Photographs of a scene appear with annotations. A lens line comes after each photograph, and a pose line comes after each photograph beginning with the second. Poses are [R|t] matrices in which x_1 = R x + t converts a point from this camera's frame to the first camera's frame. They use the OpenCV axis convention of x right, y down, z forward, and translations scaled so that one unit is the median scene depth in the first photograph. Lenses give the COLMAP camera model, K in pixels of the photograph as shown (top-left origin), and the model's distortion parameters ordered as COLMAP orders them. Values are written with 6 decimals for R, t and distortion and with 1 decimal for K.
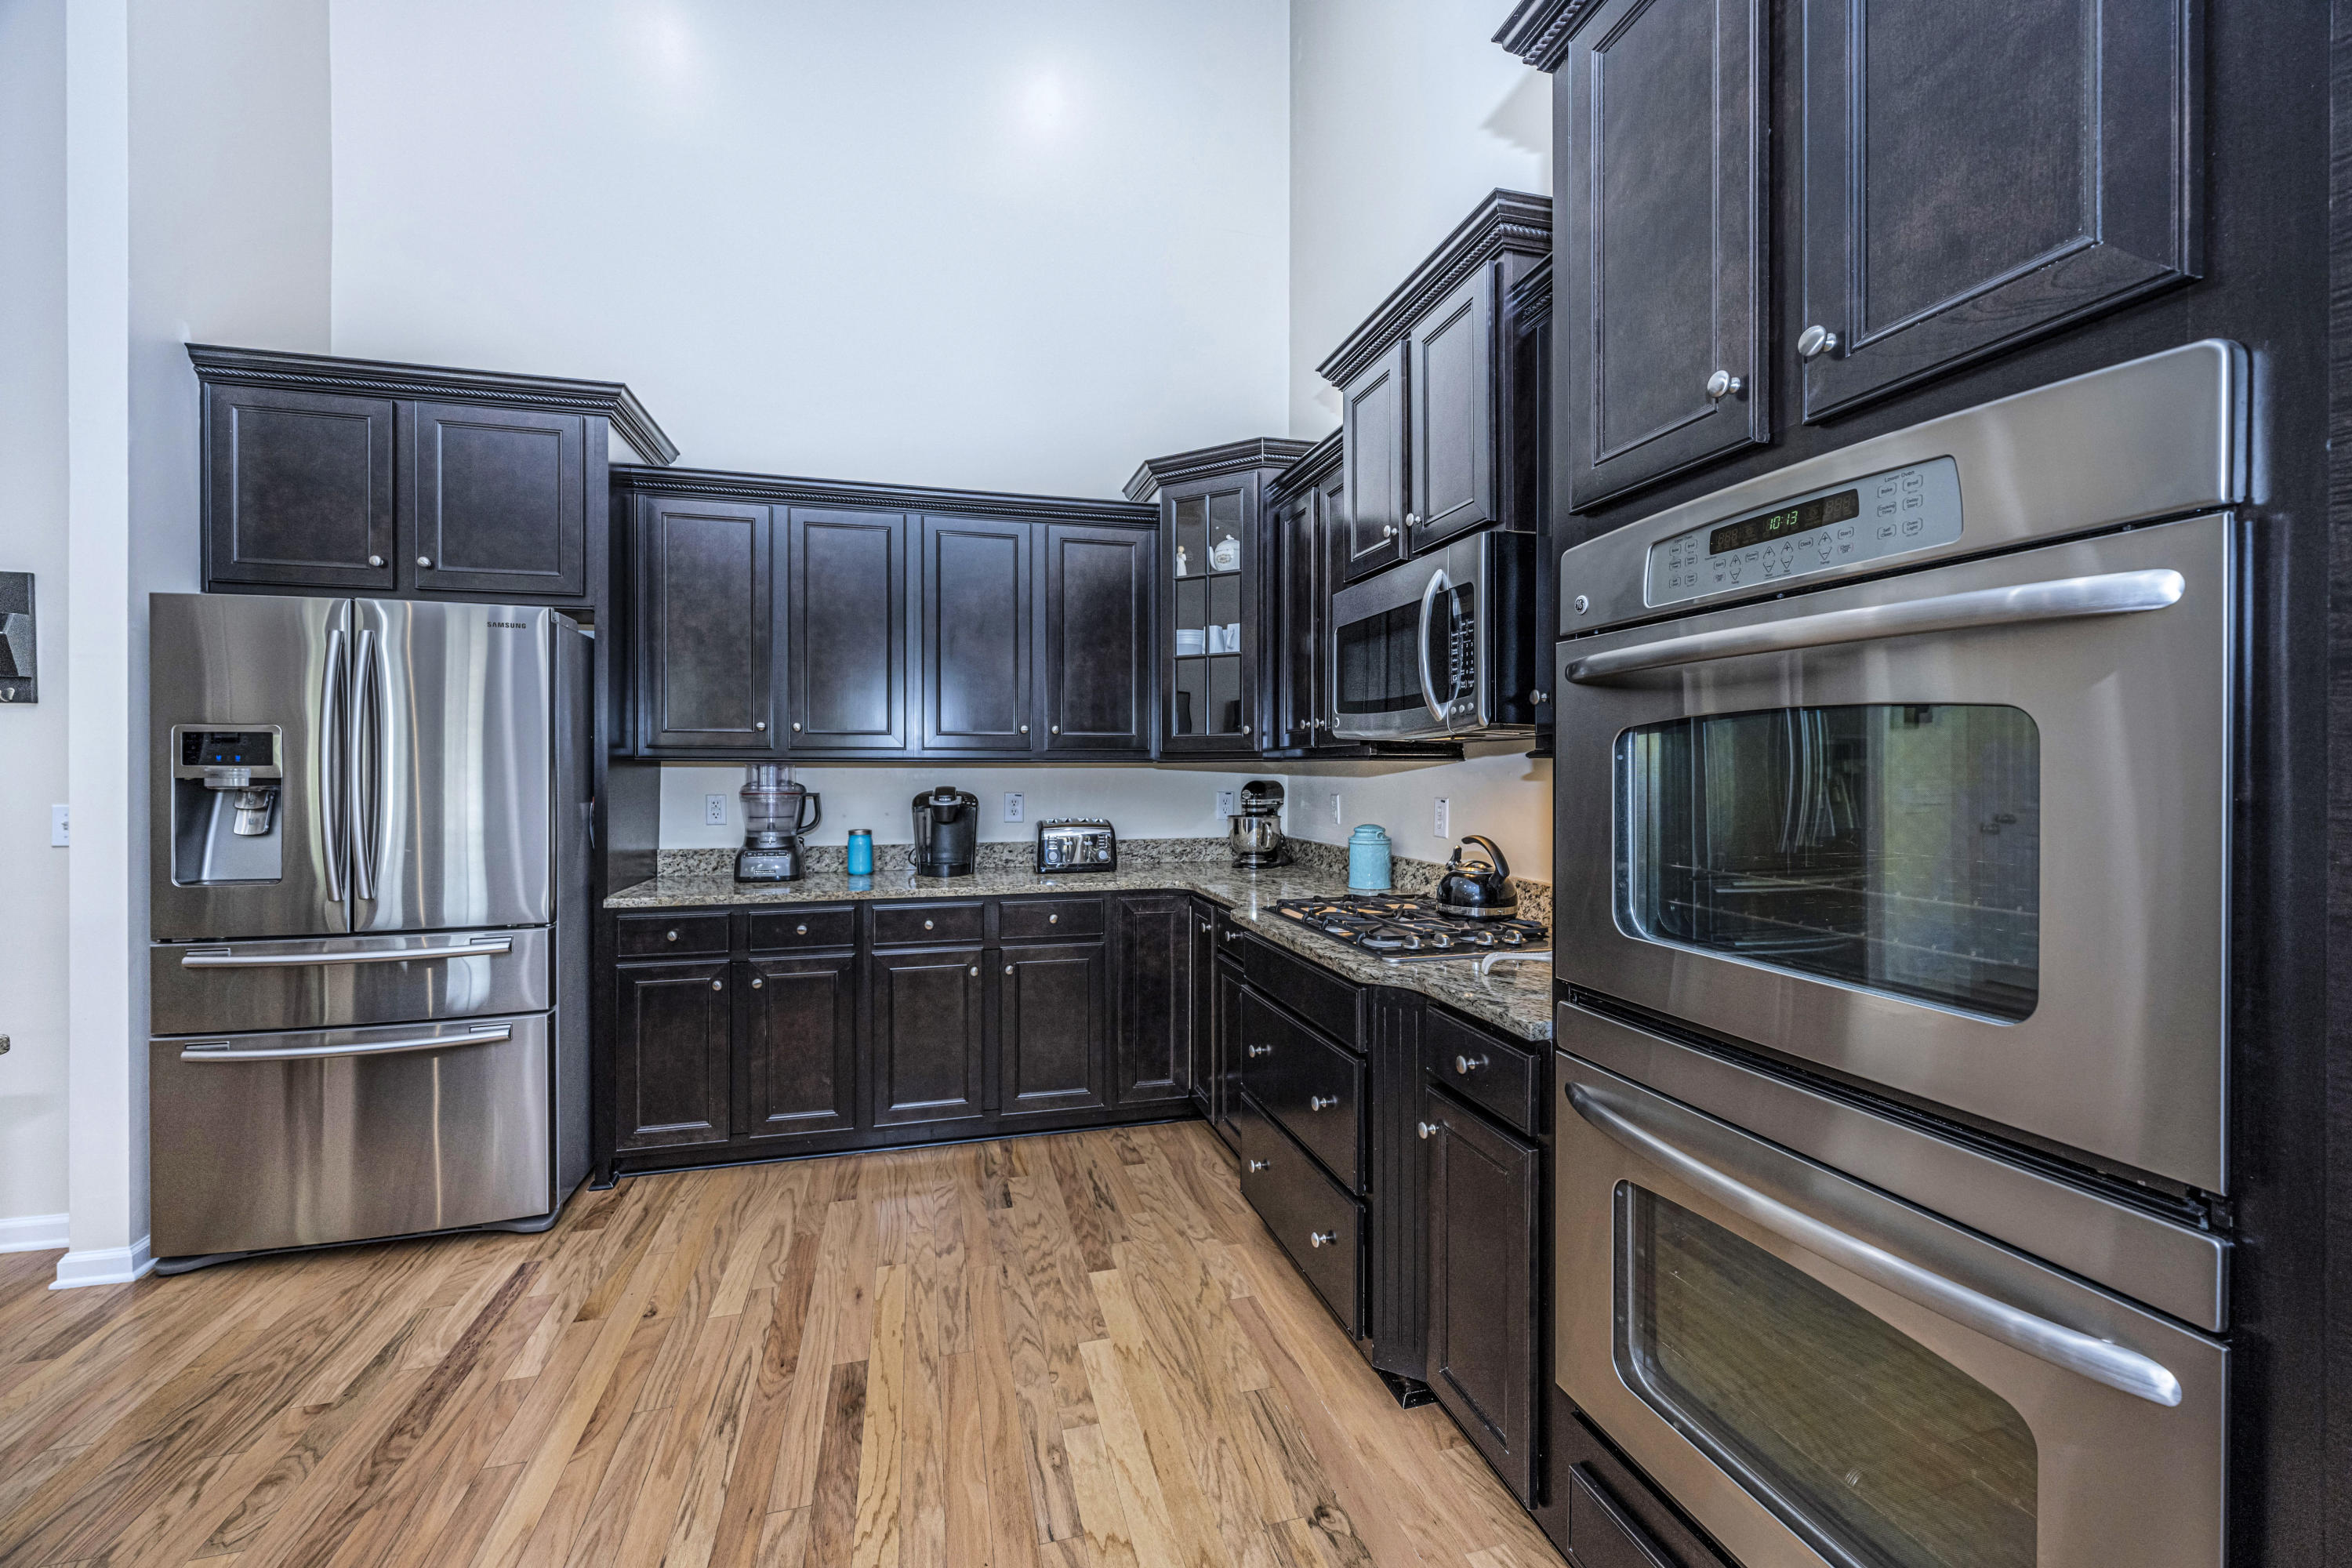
lens RADIAL K [[945.9, 0, 1164.6], [0, 945.9, 770.8], [0, 0, 1]] dist [-0.001020, -0.000102]
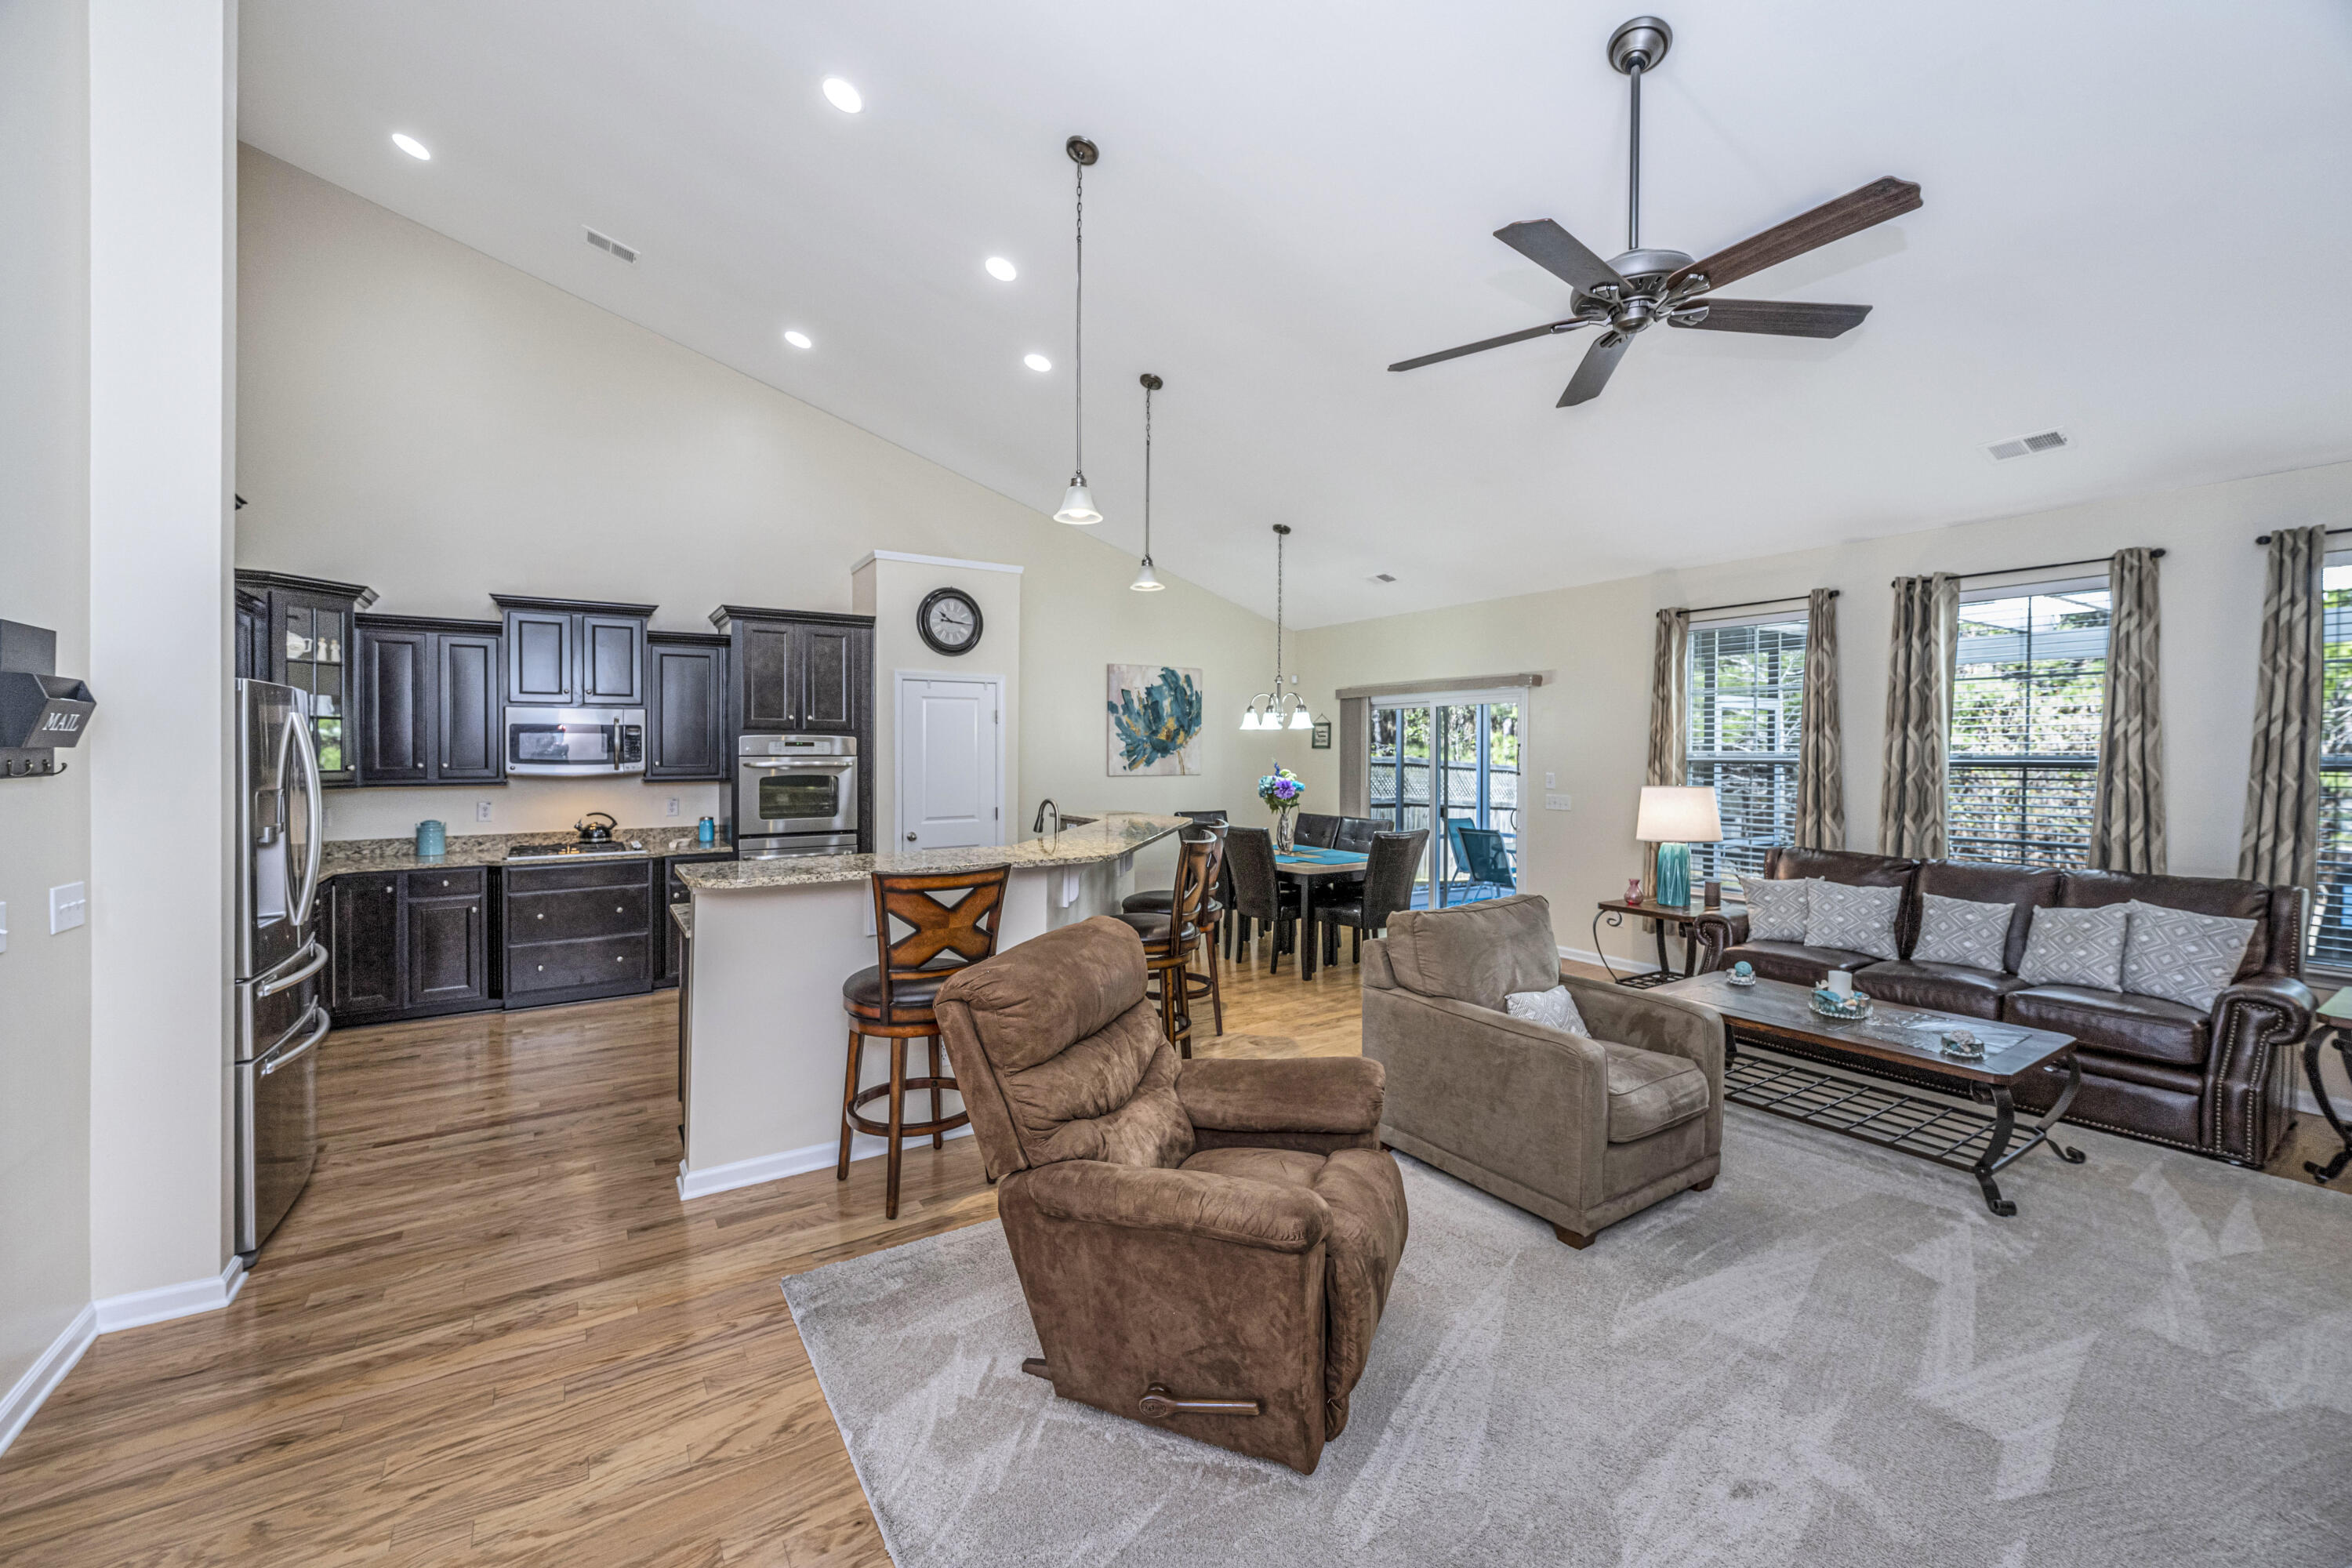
lens RADIAL K [[918.8, 0, 1165.4], [0, 918.8, 748.8], [0, 0, 1]] dist [0.000076, 0.000055]
pose [[-0.311723, -0.000850, 0.950172, -2.147726], [0.003229, 0.999993, 0.001954, -0.090884], [-0.950167, 0.003677, -0.311718, 0.236051]]
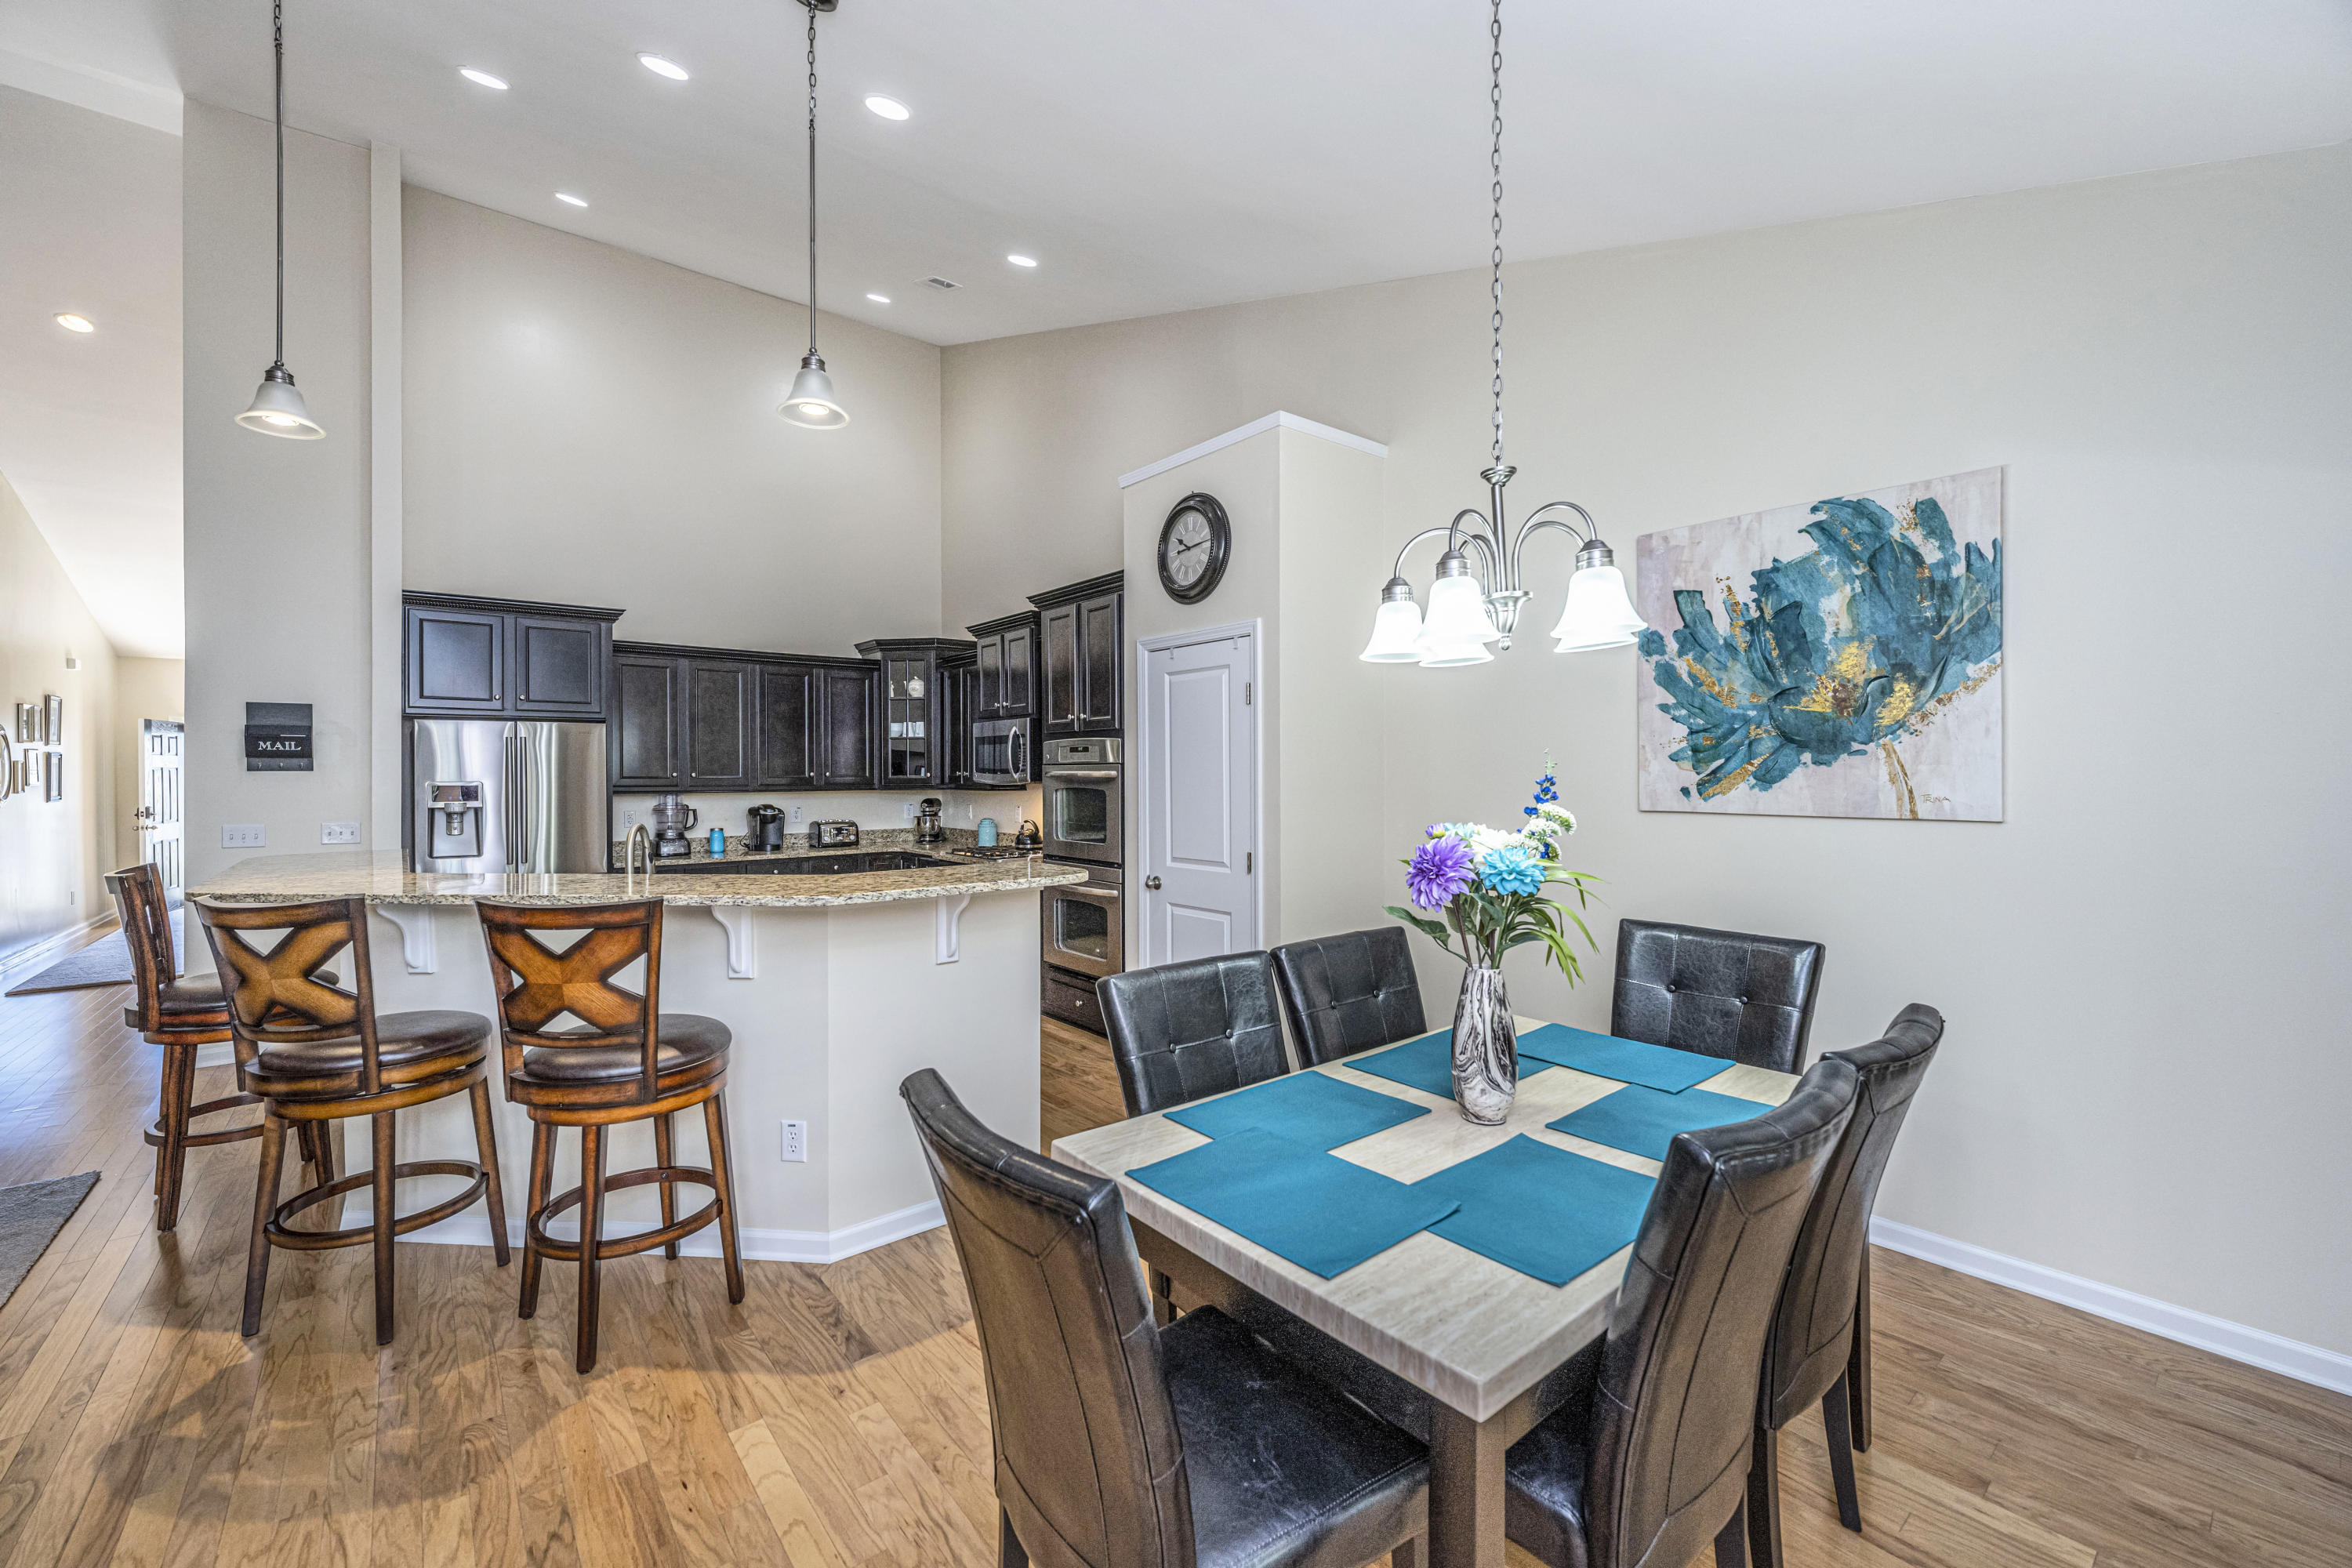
lens RADIAL K [[945.9, 0, 1164.6], [0, 945.9, 770.8], [0, 0, 1]] dist [-0.001020, -0.000102]
pose [[0.912411, -0.003408, 0.409261, -0.360685], [0.005857, 0.999972, -0.004731, -0.048402], [-0.409234, 0.006713, 0.912405, -1.386784]]
